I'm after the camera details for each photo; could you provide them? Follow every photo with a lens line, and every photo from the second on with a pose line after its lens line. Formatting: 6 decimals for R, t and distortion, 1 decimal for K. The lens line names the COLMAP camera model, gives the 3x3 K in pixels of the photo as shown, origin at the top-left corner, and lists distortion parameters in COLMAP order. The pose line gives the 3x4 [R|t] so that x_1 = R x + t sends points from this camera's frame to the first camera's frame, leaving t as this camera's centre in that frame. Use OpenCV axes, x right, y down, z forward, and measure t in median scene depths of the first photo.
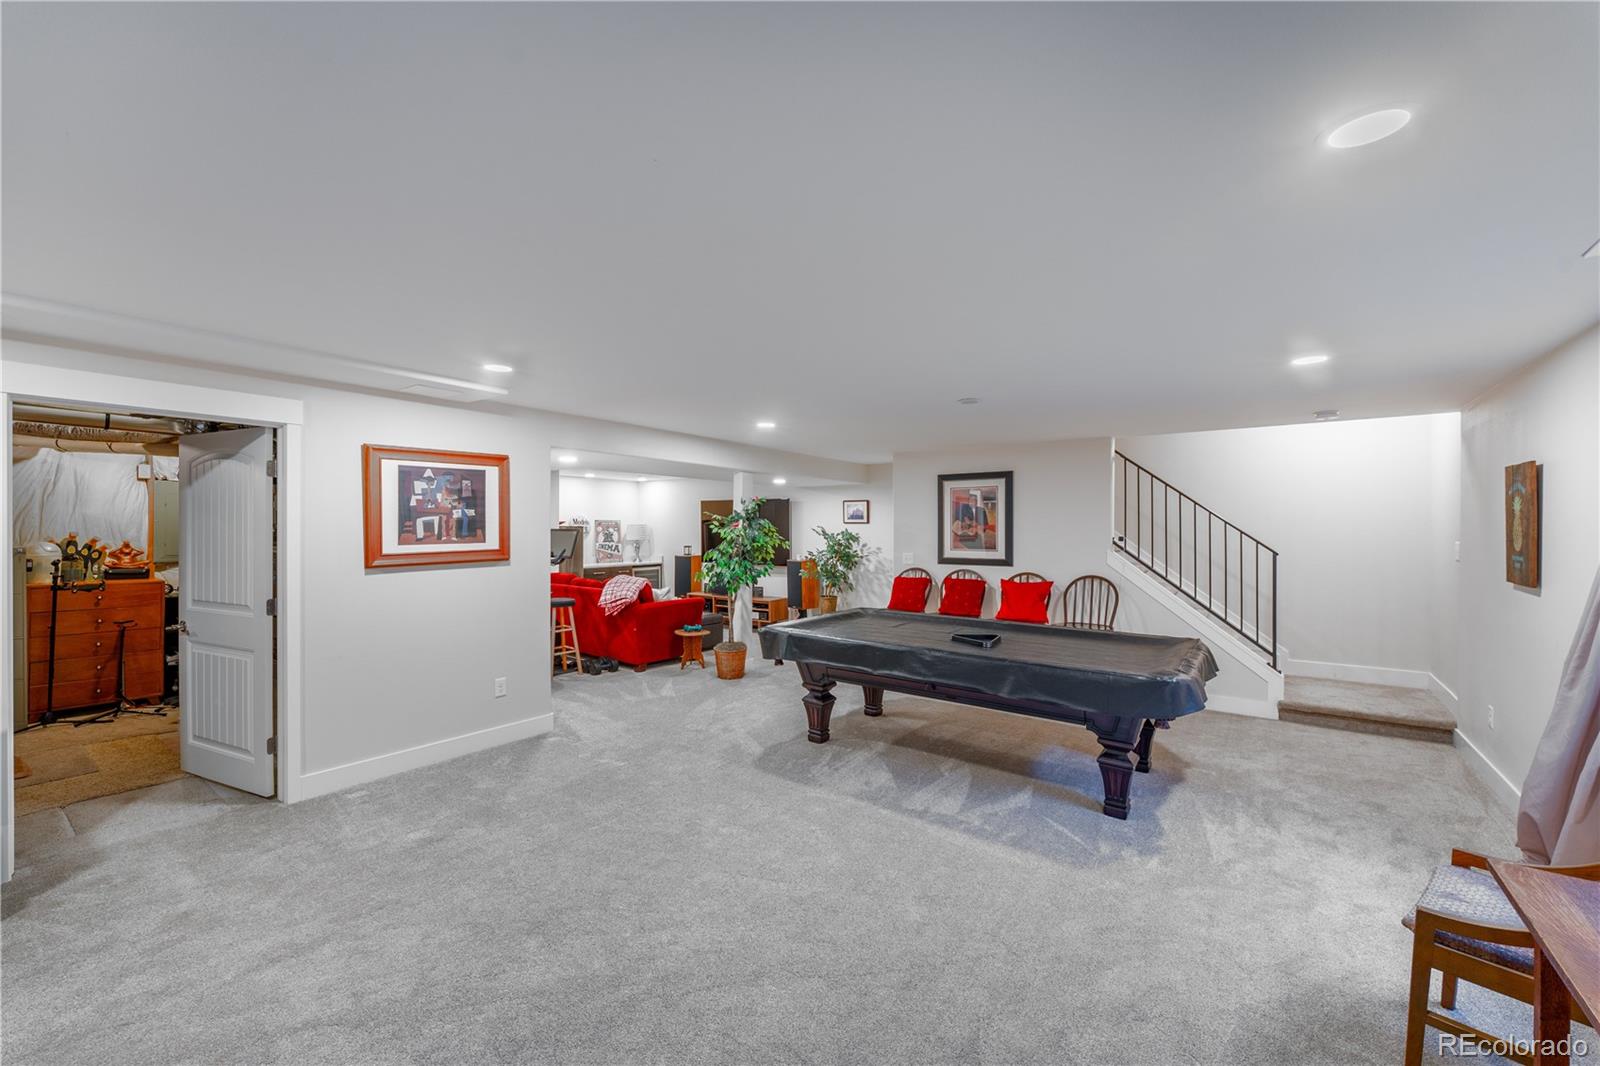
lens RADIAL K [[634.1, 0, 793.0], [0, 634.1, 526.7], [0, 0, 1]] dist [0.000440, -0.000486]
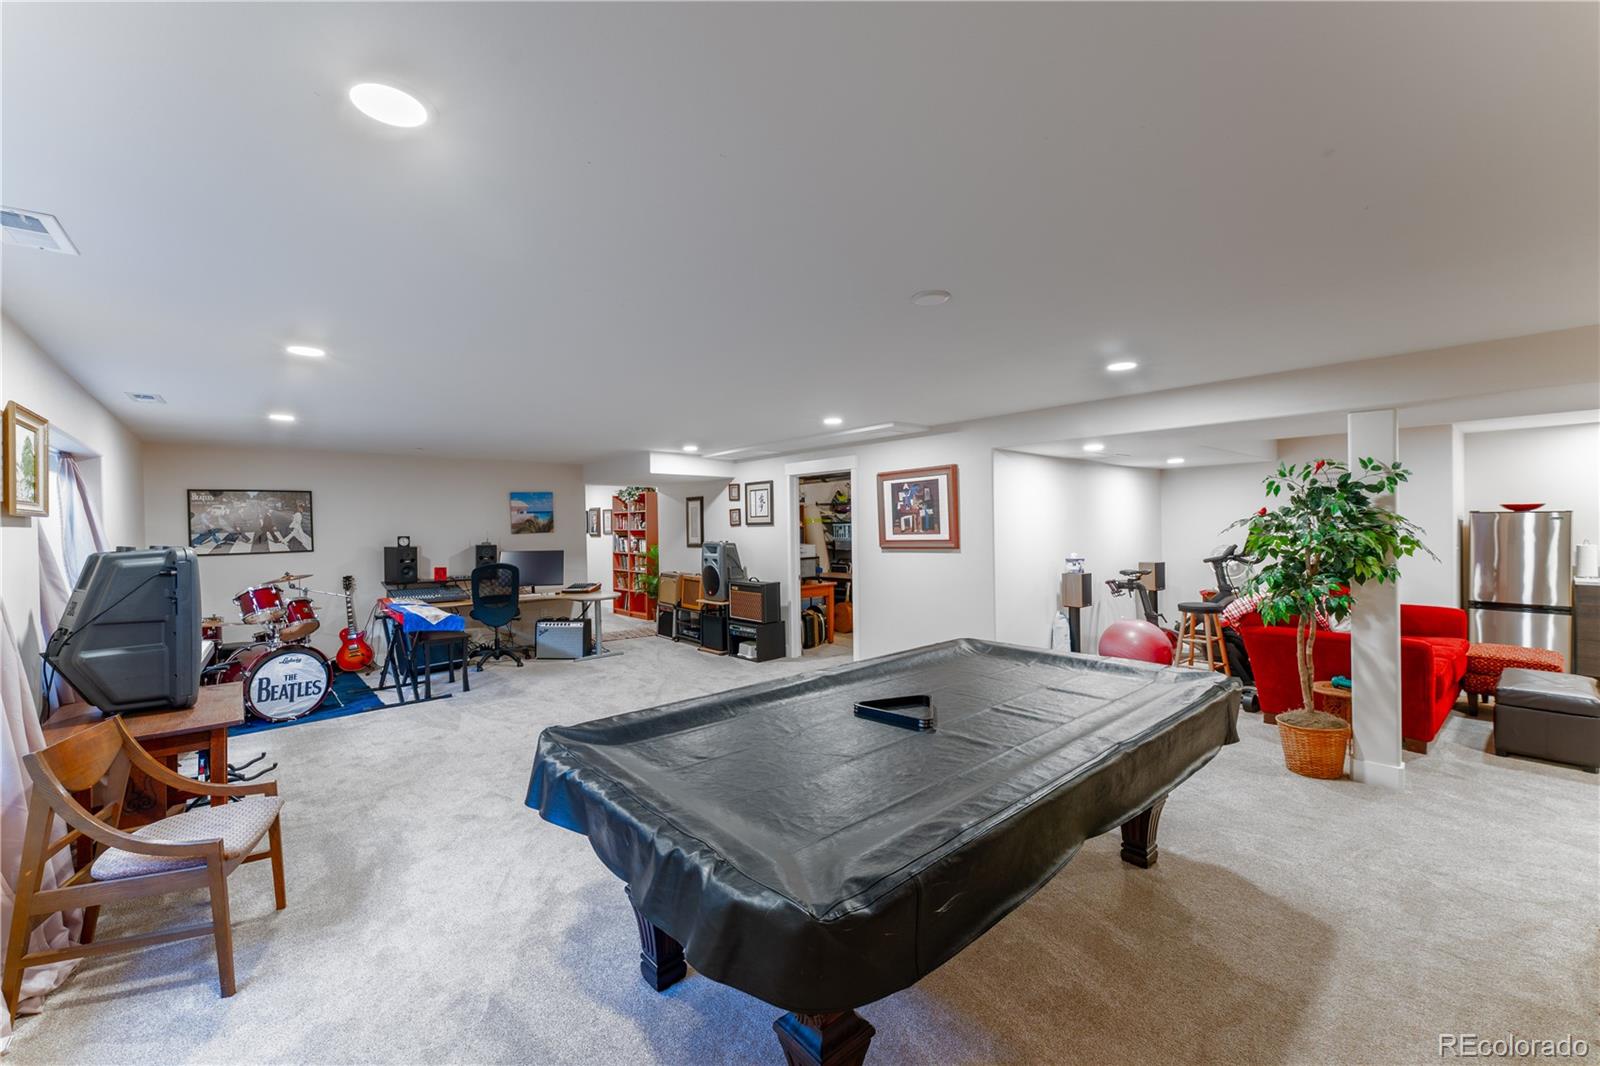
lens RADIAL K [[635.8, 0, 800.0], [0, 635.8, 533.0], [0, 0, 1]] dist [0.000860, -0.000073]
pose [[-0.214306, 0.012968, -0.976680, 0.655735], [0.016693, 0.999814, 0.009612, 0.004042], [0.976624, -0.014244, -0.214483, 0.764193]]
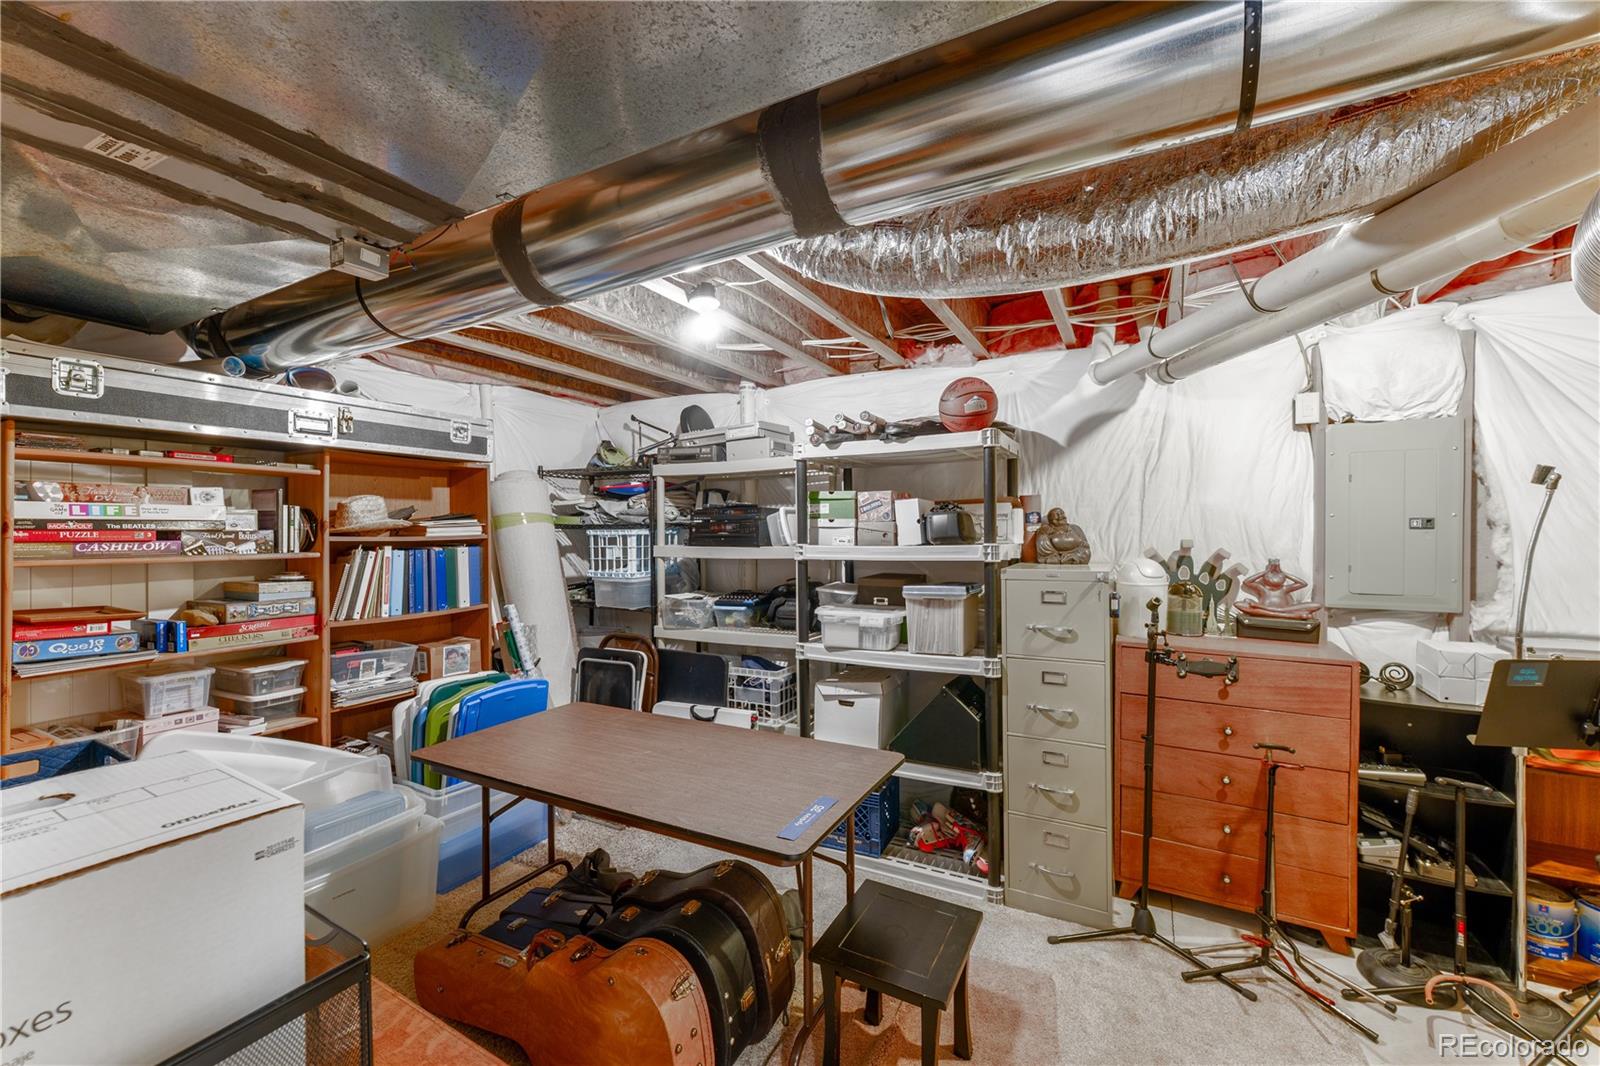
lens RADIAL K [[635.8, 0, 800.0], [0, 635.8, 533.0], [0, 0, 1]] dist [0.000860, -0.000073]
pose [[0.145820, -0.000039, -0.989311, -0.612778], [0.004890, 0.999988, 0.000681, 0.001109], [0.989299, -0.004937, 0.145819, 0.561968]]
